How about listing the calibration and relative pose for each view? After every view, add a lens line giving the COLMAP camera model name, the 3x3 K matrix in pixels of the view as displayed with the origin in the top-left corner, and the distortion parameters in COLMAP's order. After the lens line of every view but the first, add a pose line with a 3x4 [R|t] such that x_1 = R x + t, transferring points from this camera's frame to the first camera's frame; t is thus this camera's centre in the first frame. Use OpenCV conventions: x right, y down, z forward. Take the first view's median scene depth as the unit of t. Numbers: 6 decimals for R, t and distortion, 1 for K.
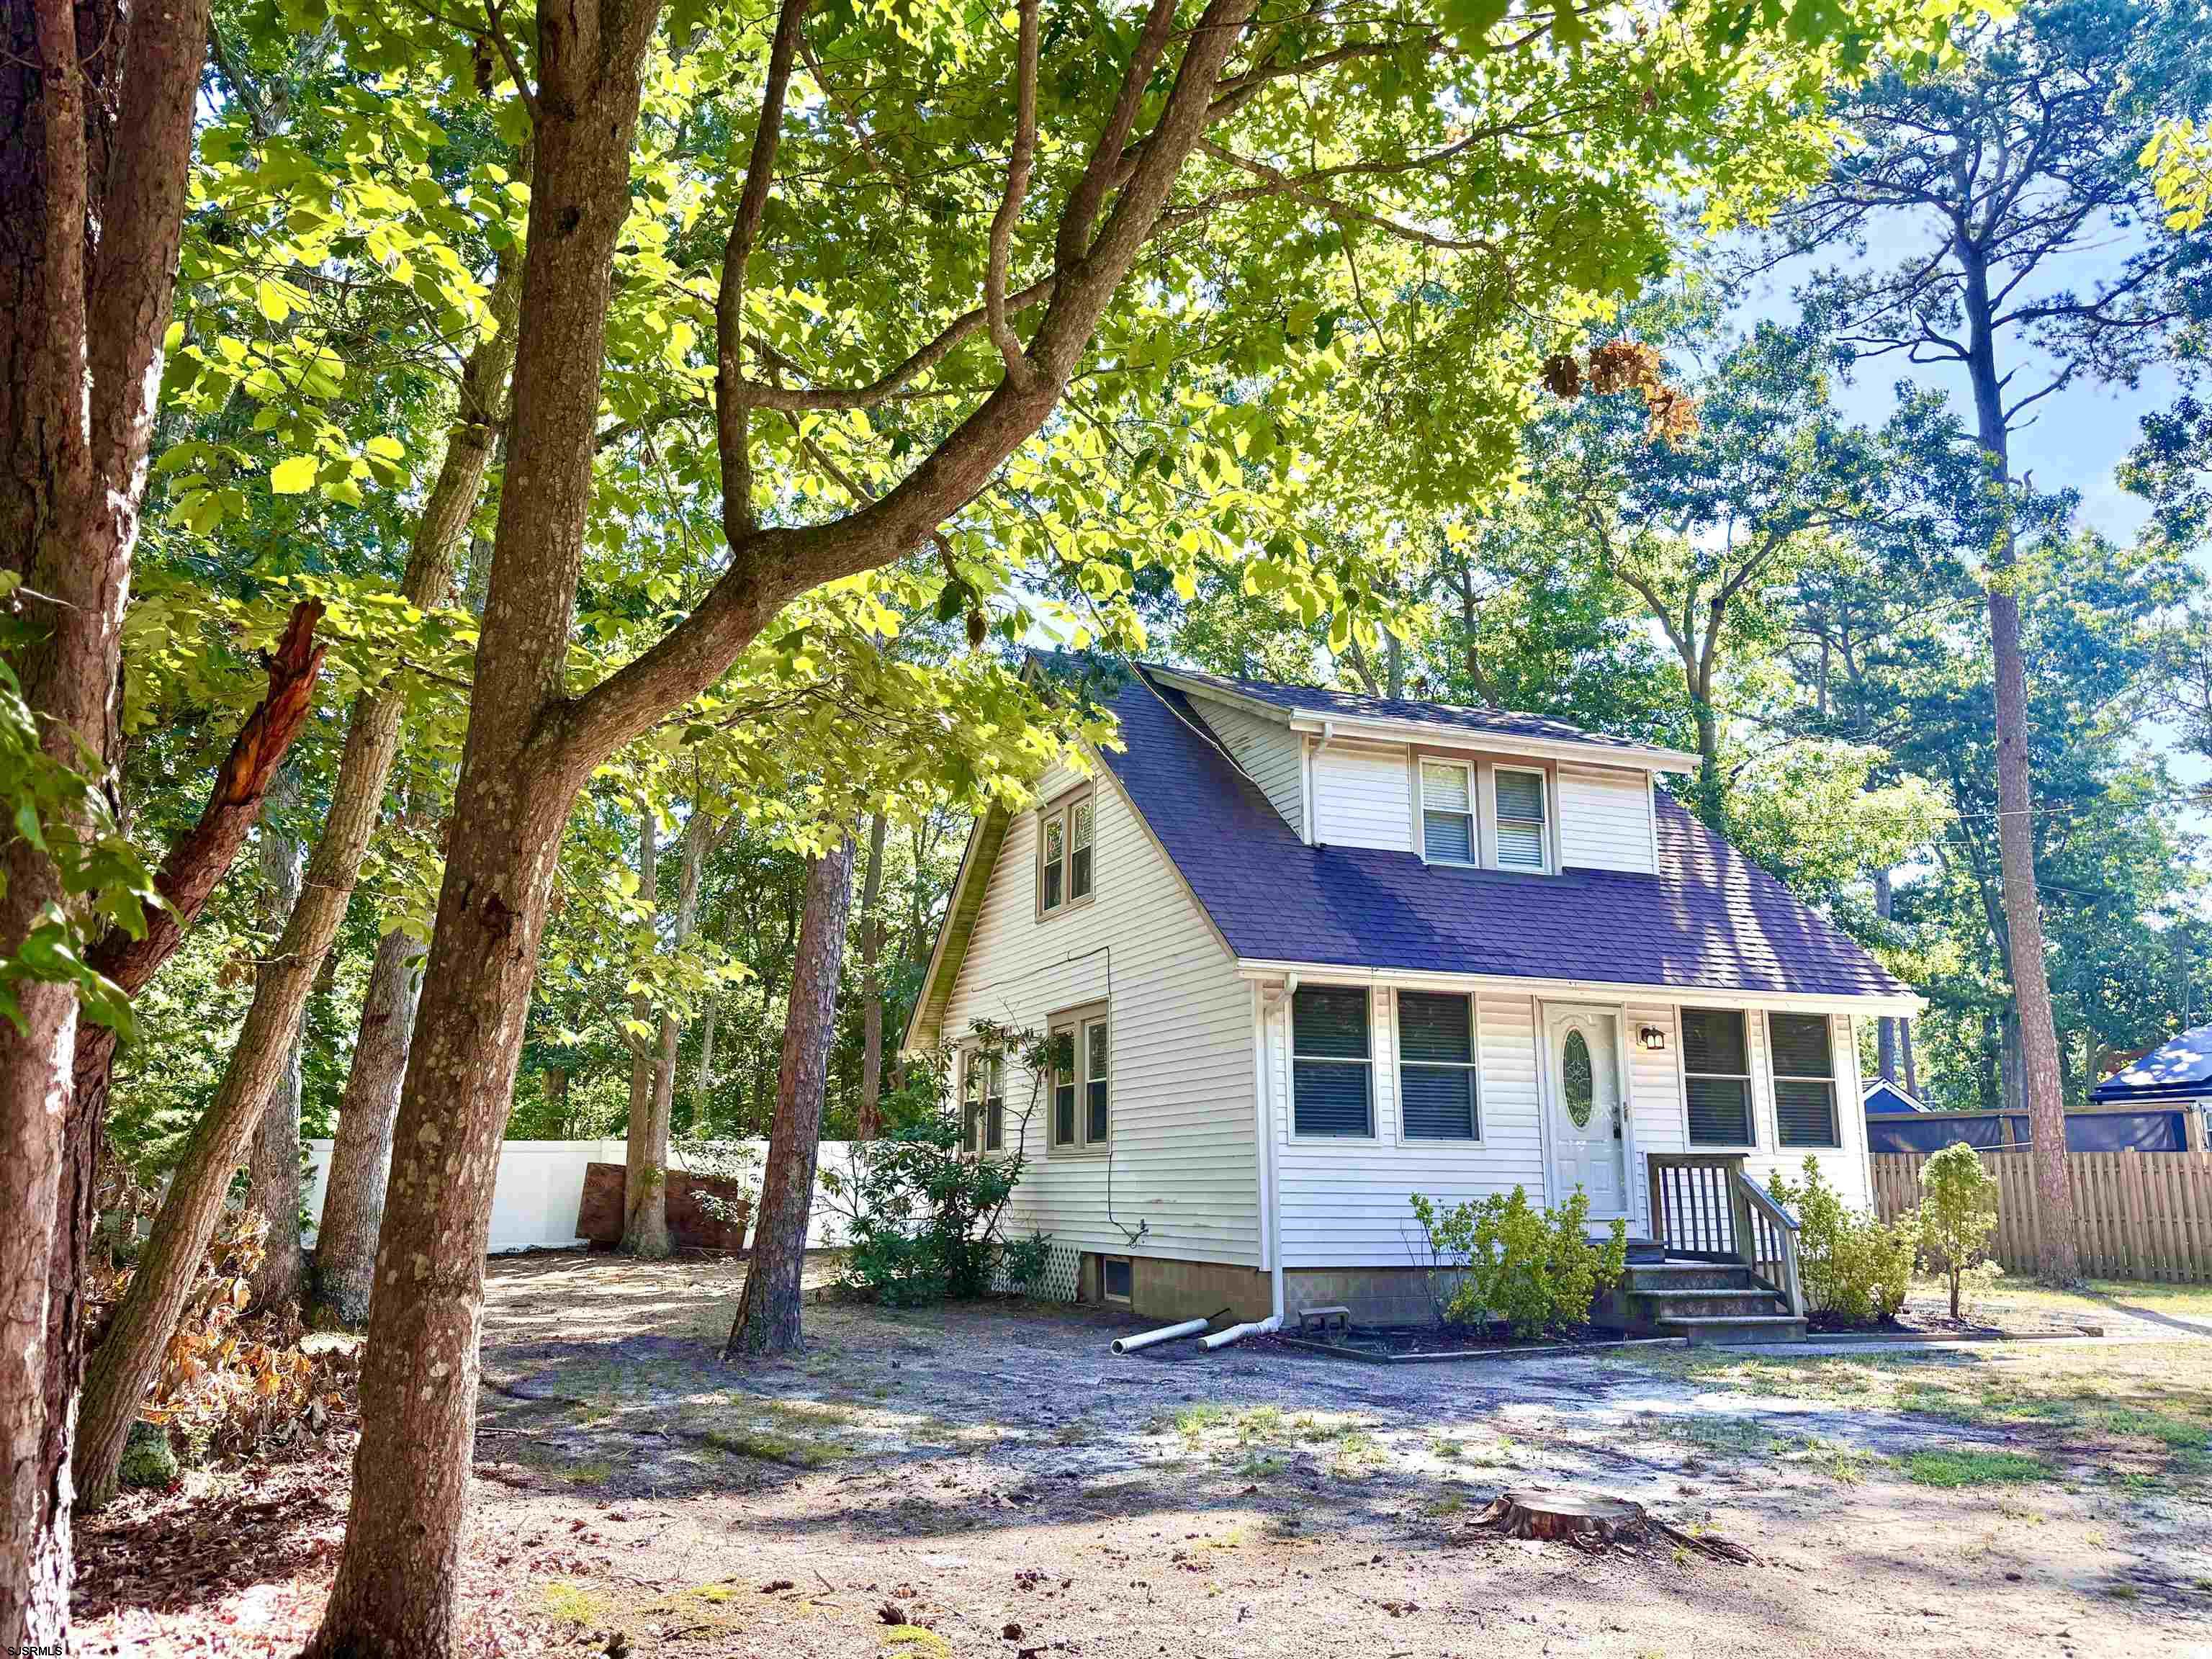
lens RADIAL K [[1674.0, 0, 1098.6], [0, 1674.0, 832.7], [0, 0, 1]] dist [0.000056, -0.002719]
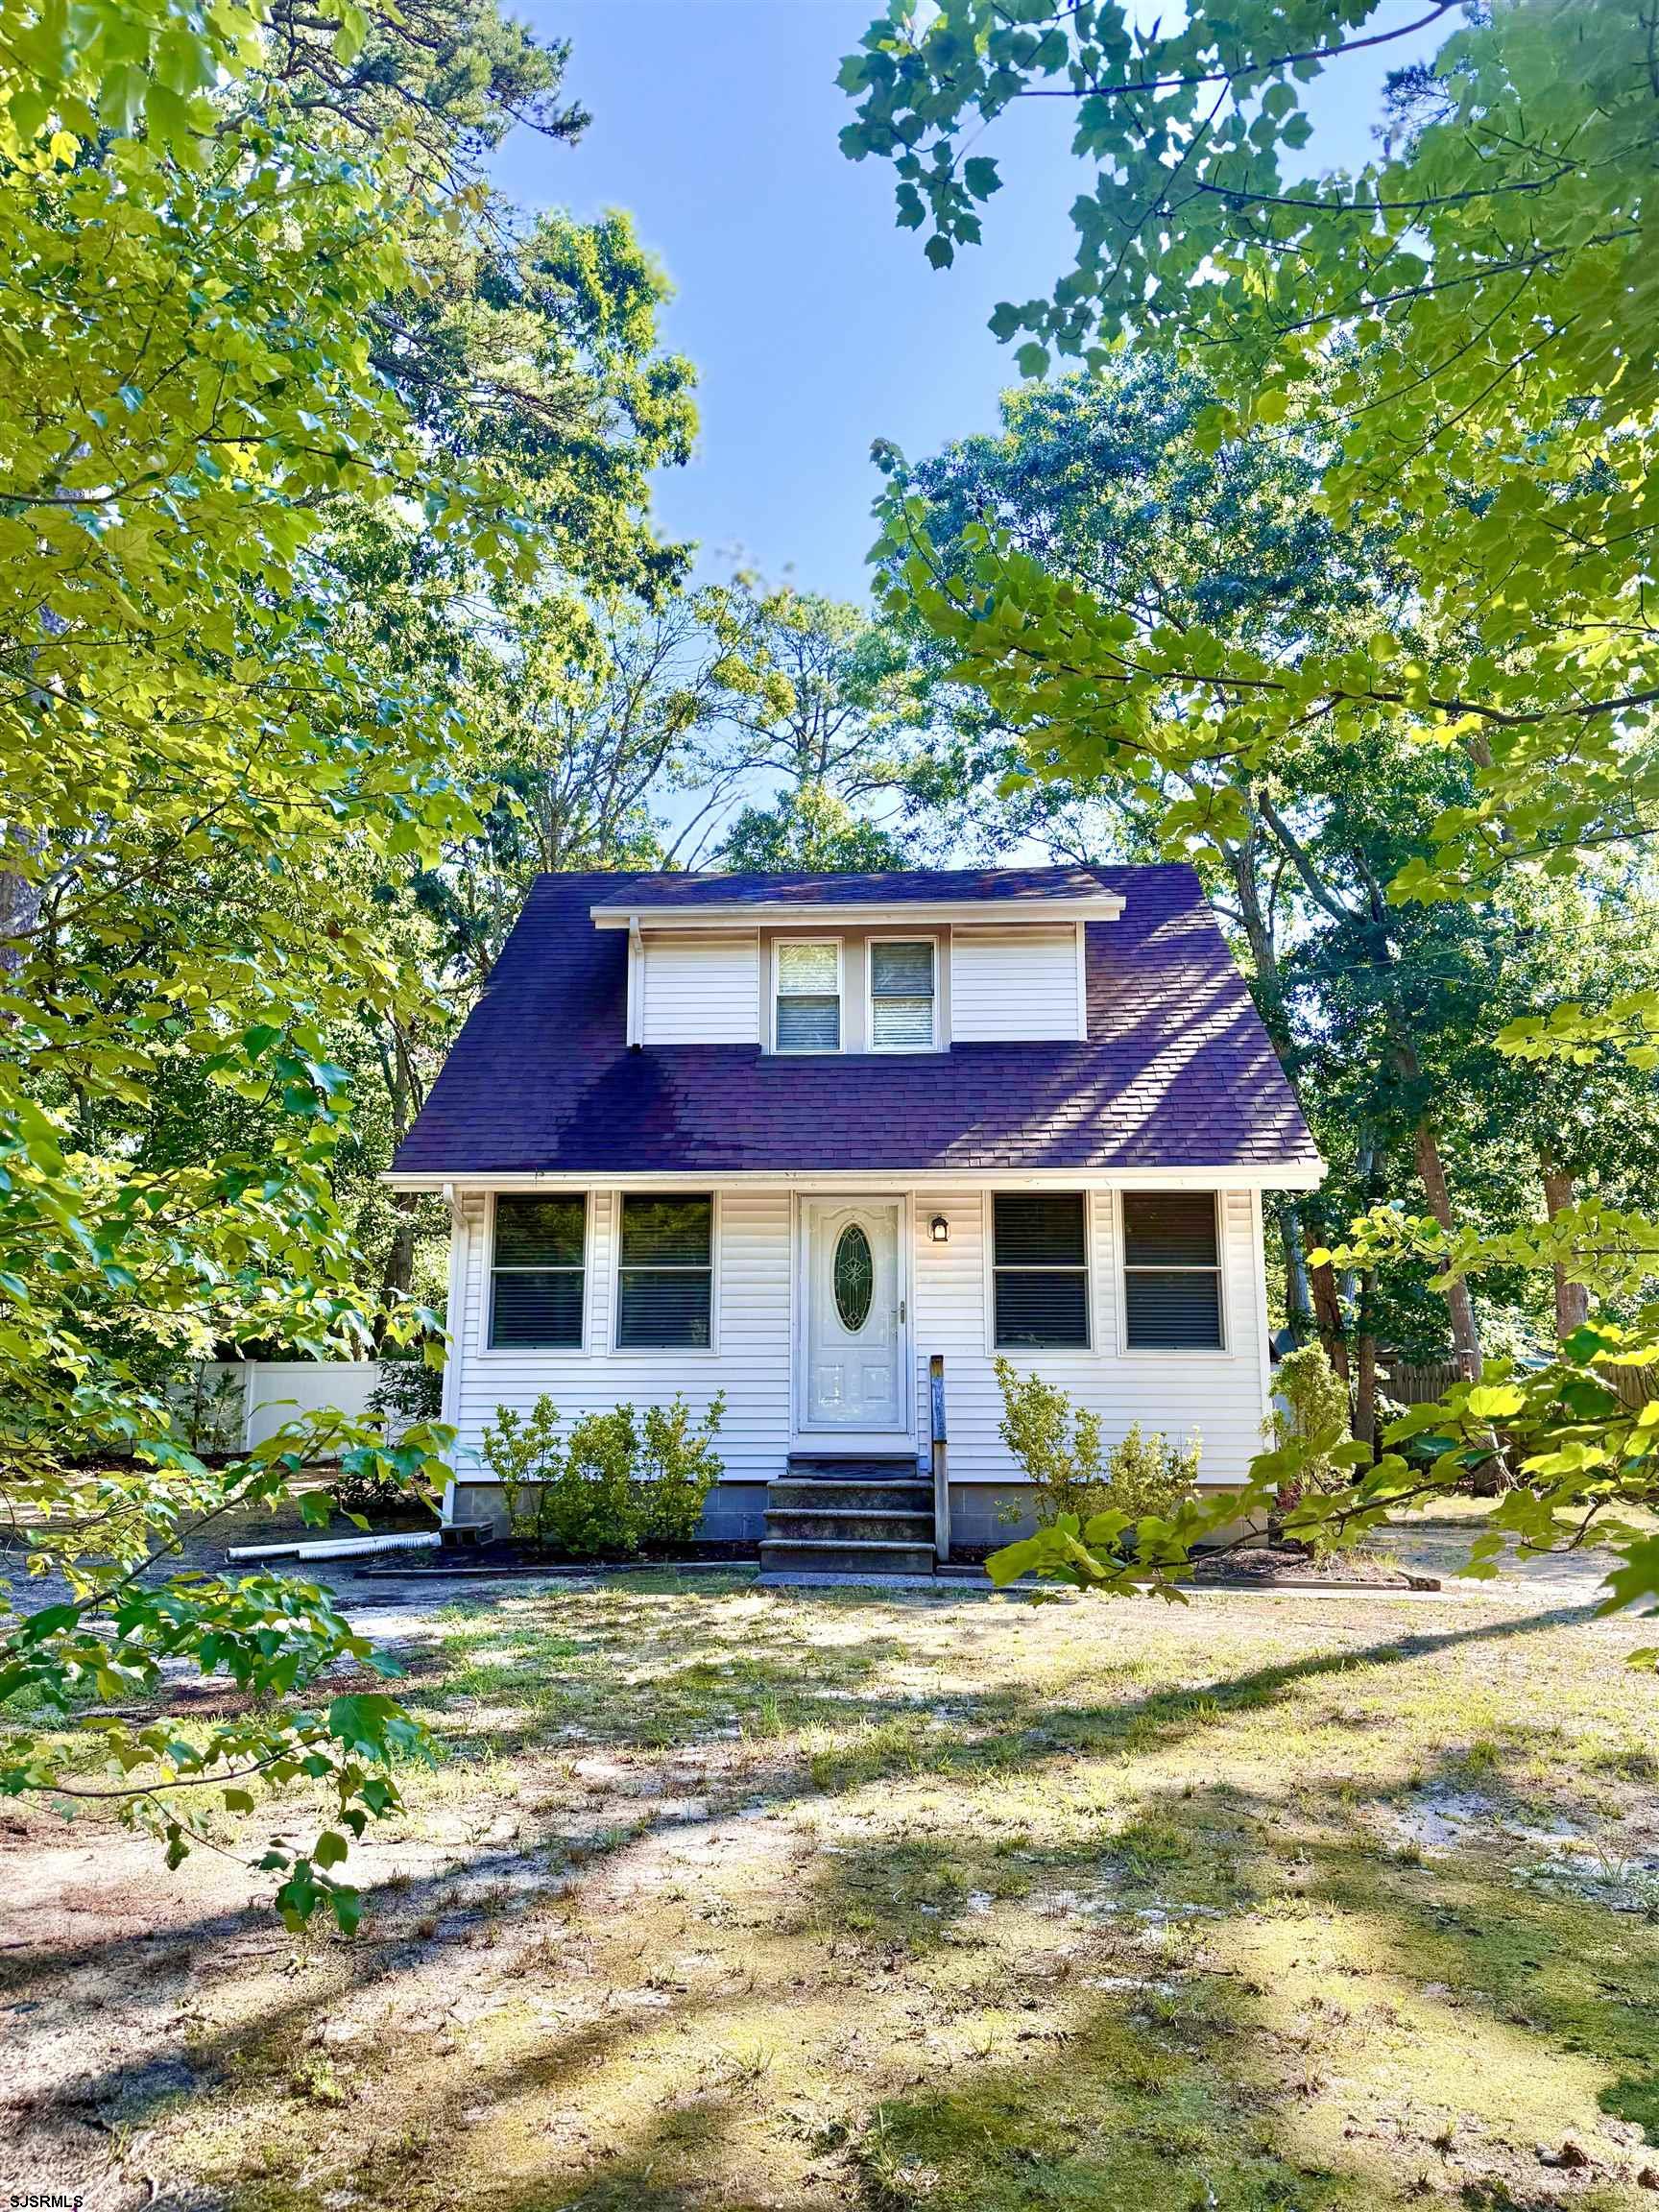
lens RADIAL K [[1674.0, 0, 829.5], [0, 1674.0, 1106.0], [0, 0, 1]] dist [0.000056, -0.002719]
pose [[0.912697, -0.079462, -0.400836, 0.652530], [0.091889, 0.995699, 0.011842, 0.042923], [0.398171, -0.047641, 0.916073, 0.172073]]
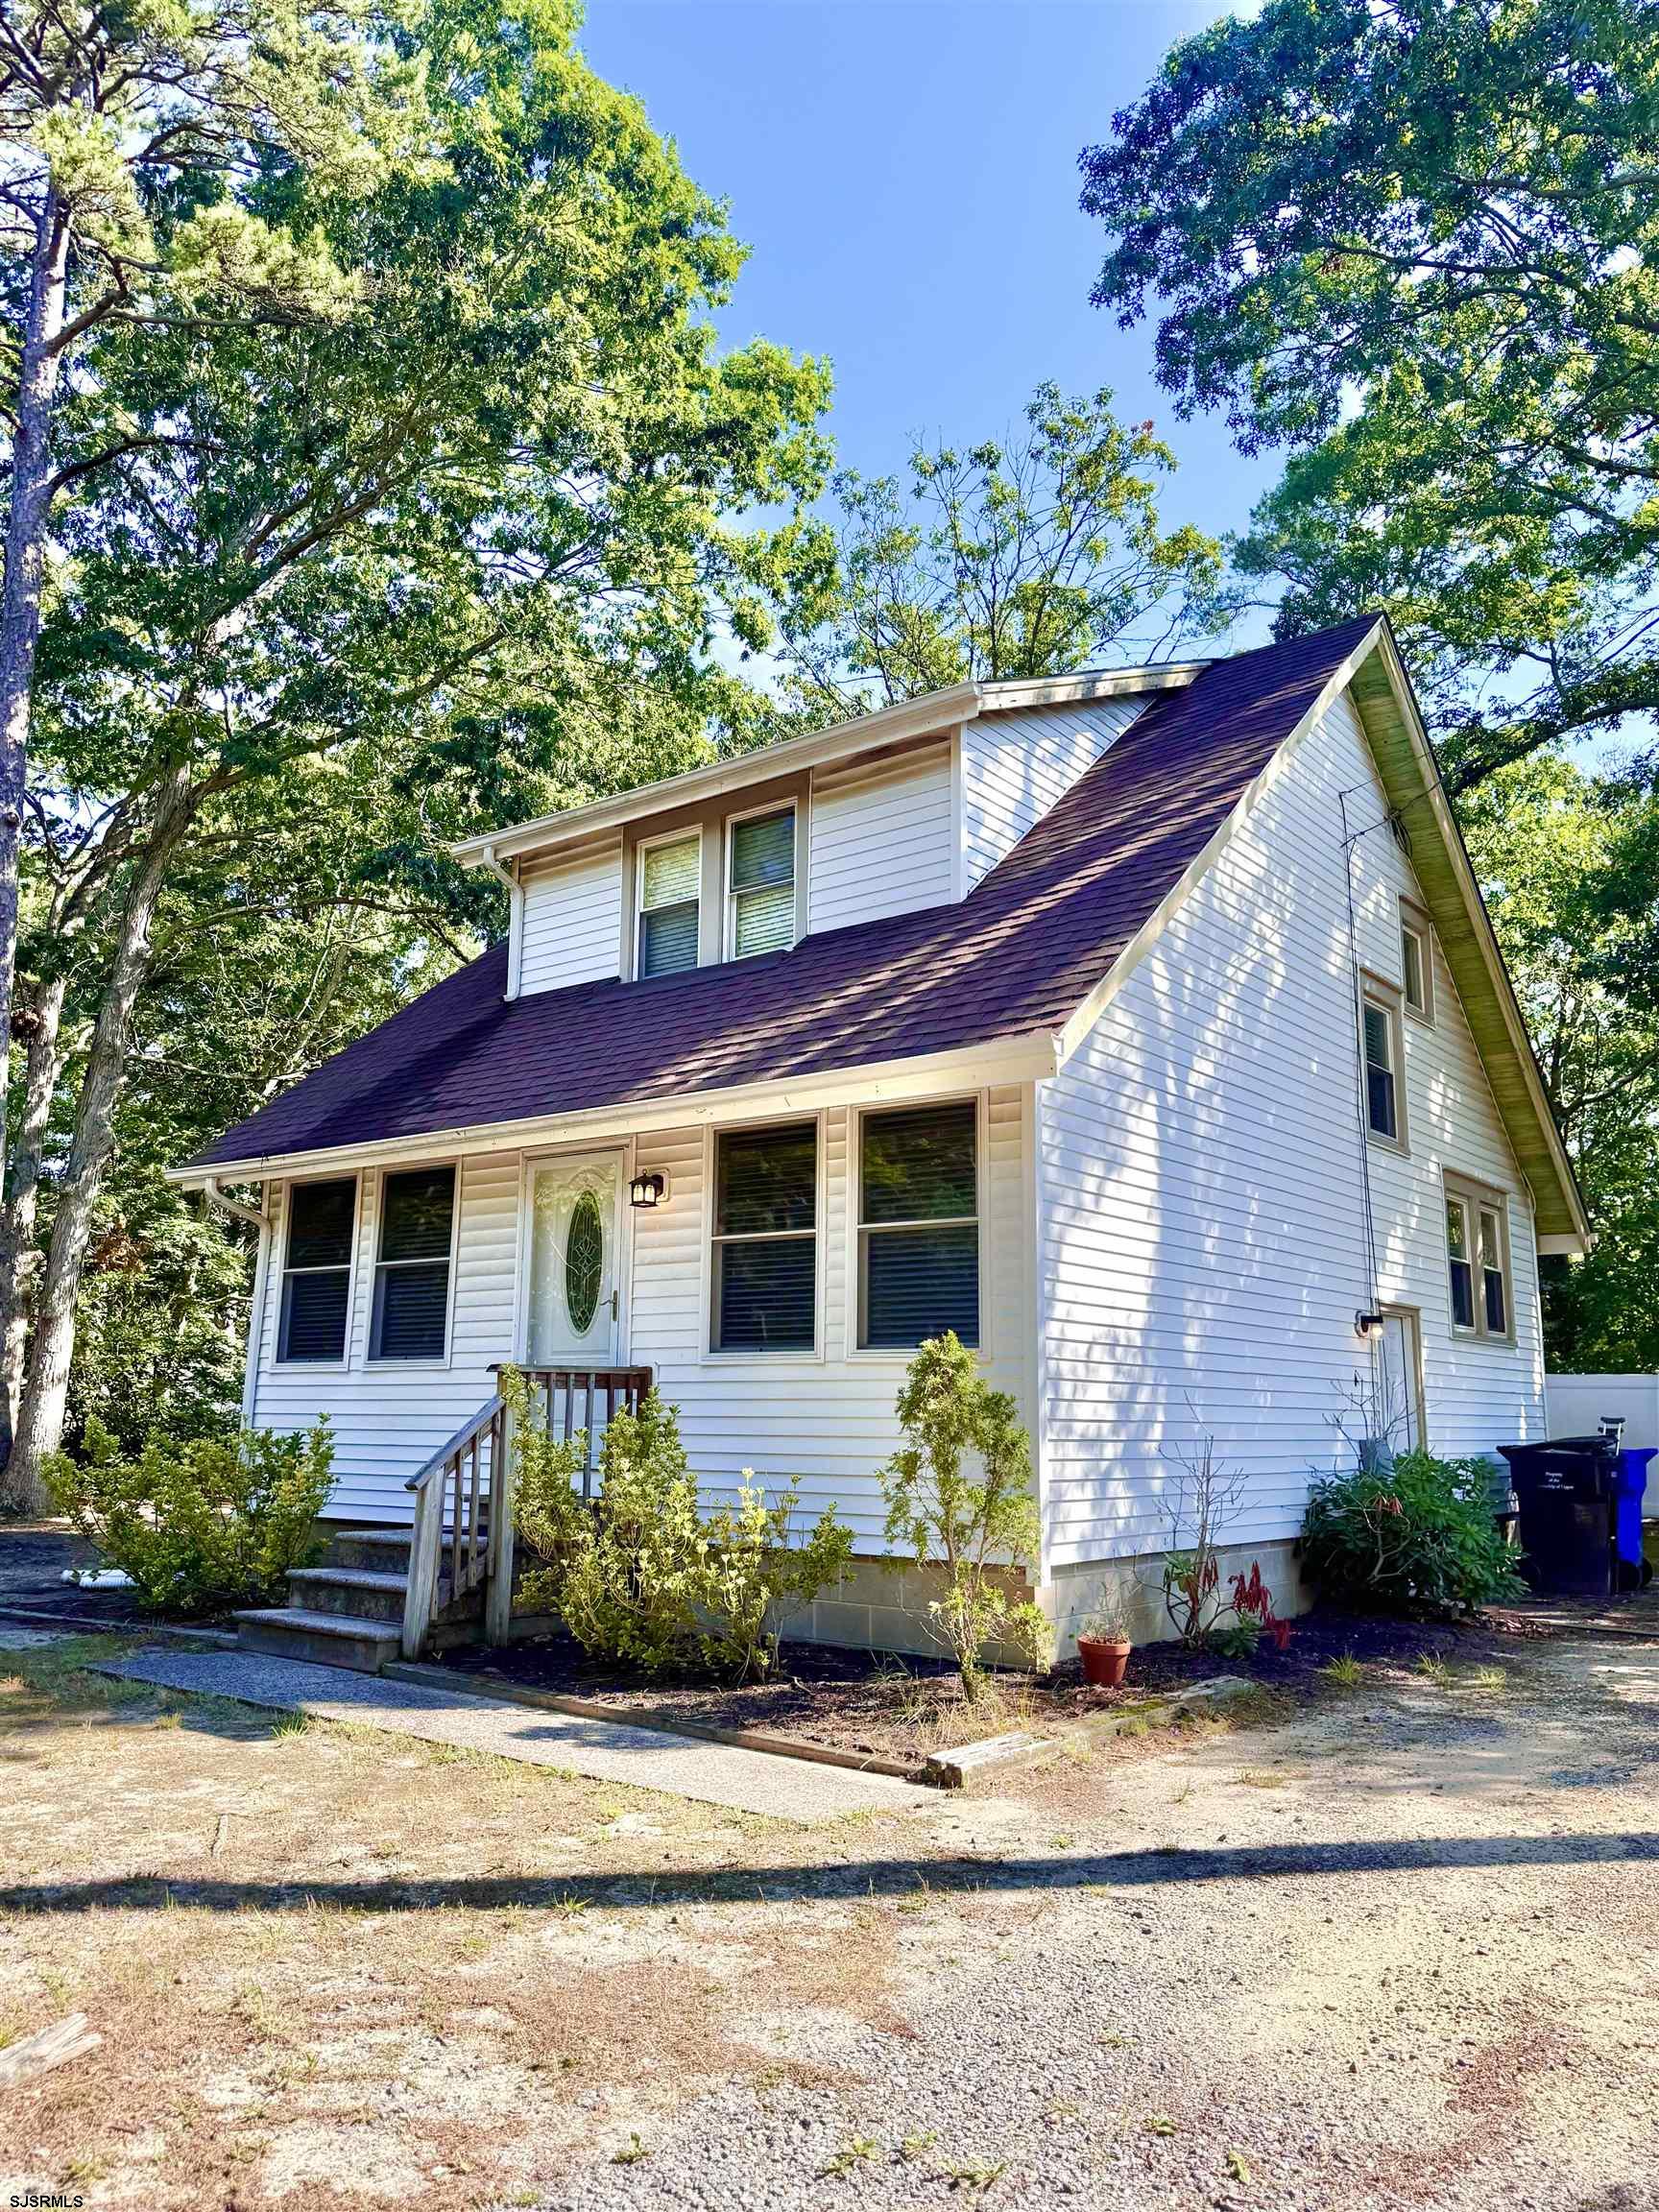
lens RADIAL K [[1674.0, 0, 829.5], [0, 1674.0, 1106.0], [0, 0, 1]] dist [0.000056, -0.002719]
pose [[0.508436, -0.160310, -0.846046, 0.944848], [0.189208, 0.979305, -0.071854, 0.154772], [0.840055, -0.123545, 0.528246, 0.738258]]
